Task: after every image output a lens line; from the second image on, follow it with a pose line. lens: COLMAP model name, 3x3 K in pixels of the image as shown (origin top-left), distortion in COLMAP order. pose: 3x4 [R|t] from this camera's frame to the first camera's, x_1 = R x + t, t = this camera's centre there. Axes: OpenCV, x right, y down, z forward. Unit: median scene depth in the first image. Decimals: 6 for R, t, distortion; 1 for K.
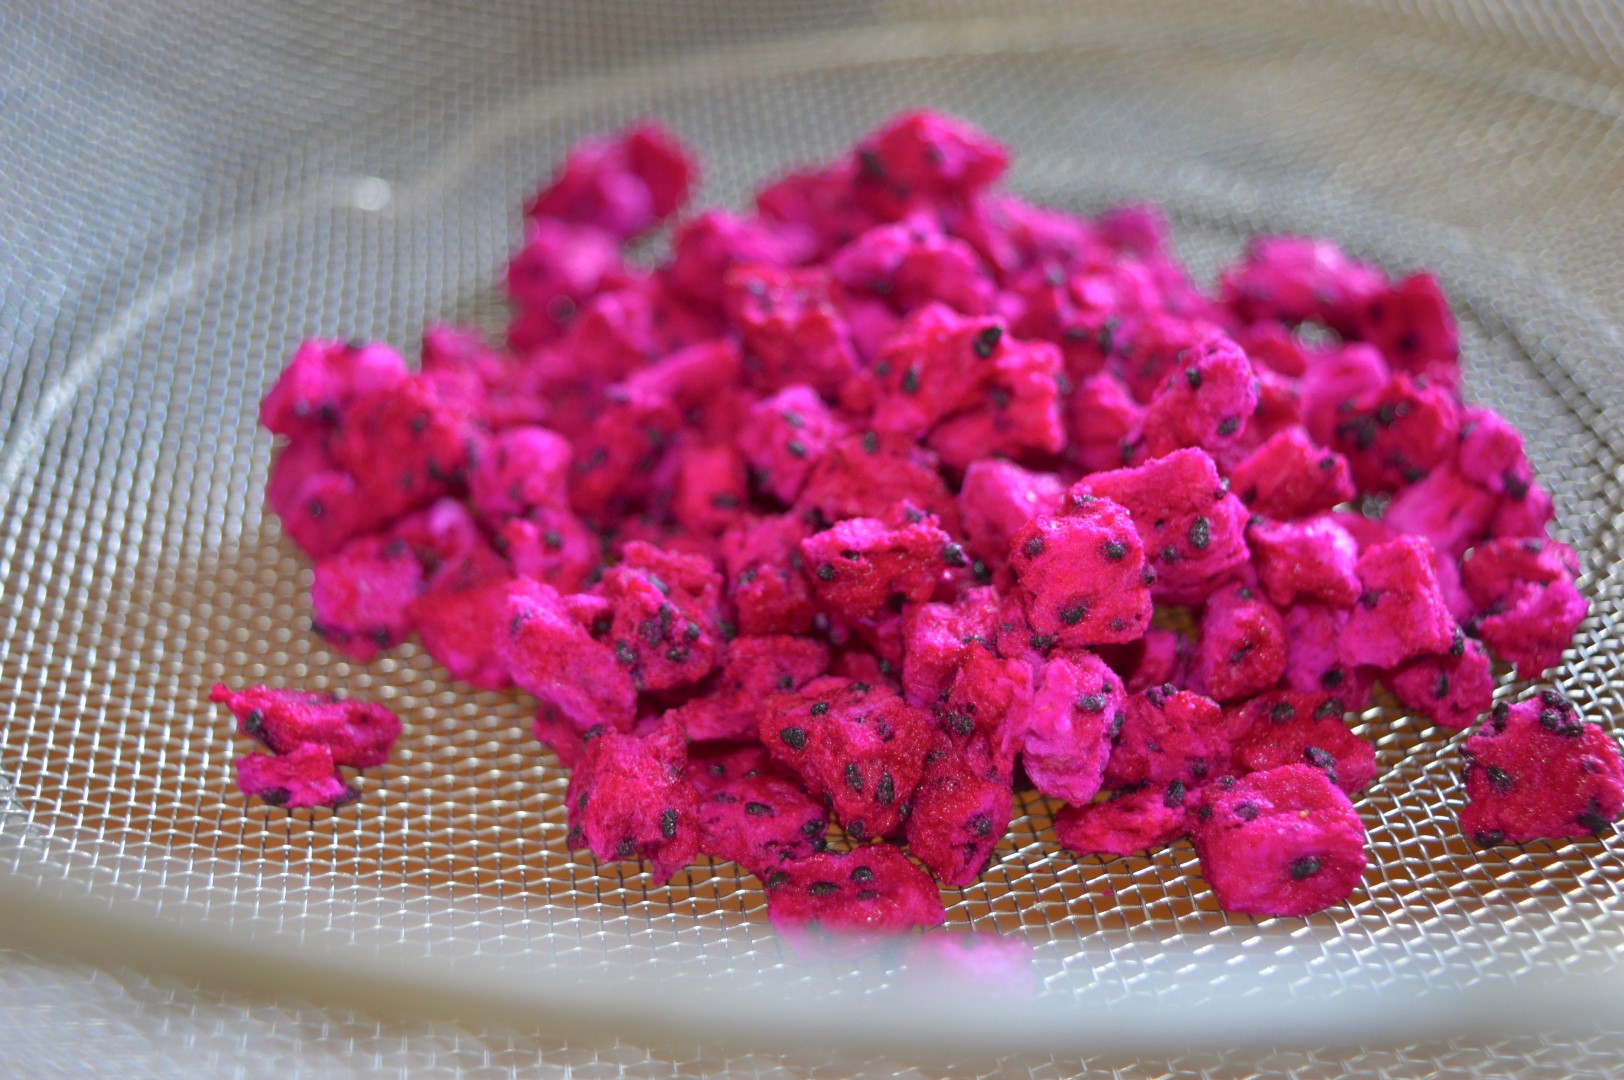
lens RADIAL K [[2445.0, 0, 811.7], [0, 2445.0, 539.4], [0, 0, 1]] dist [-0.082048, 0.000000]
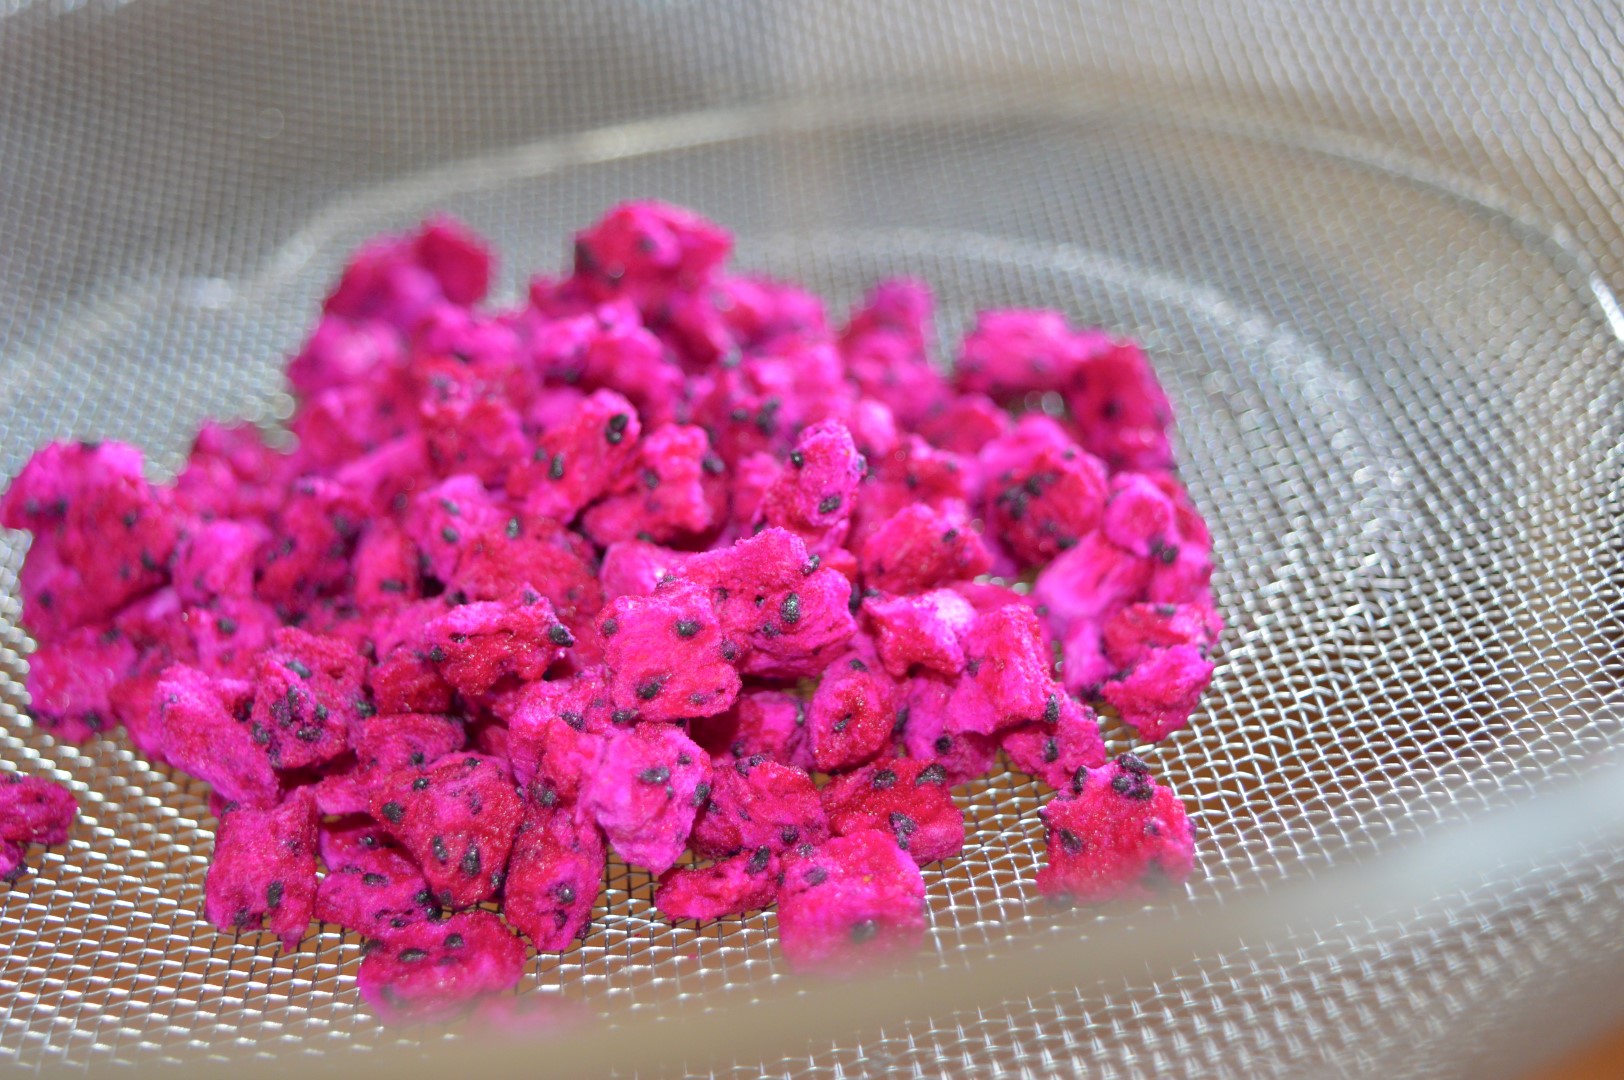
lens RADIAL K [[2445.0, 0, 812.3], [0, 2445.0, 540.6], [0, 0, 1]] dist [-0.082048, 0.000000]
pose [[0.996597, -0.026111, -0.078185, 0.244026], [0.024608, 0.999495, -0.020123, -0.010076], [0.078670, 0.018131, 0.996736, -0.038257]]
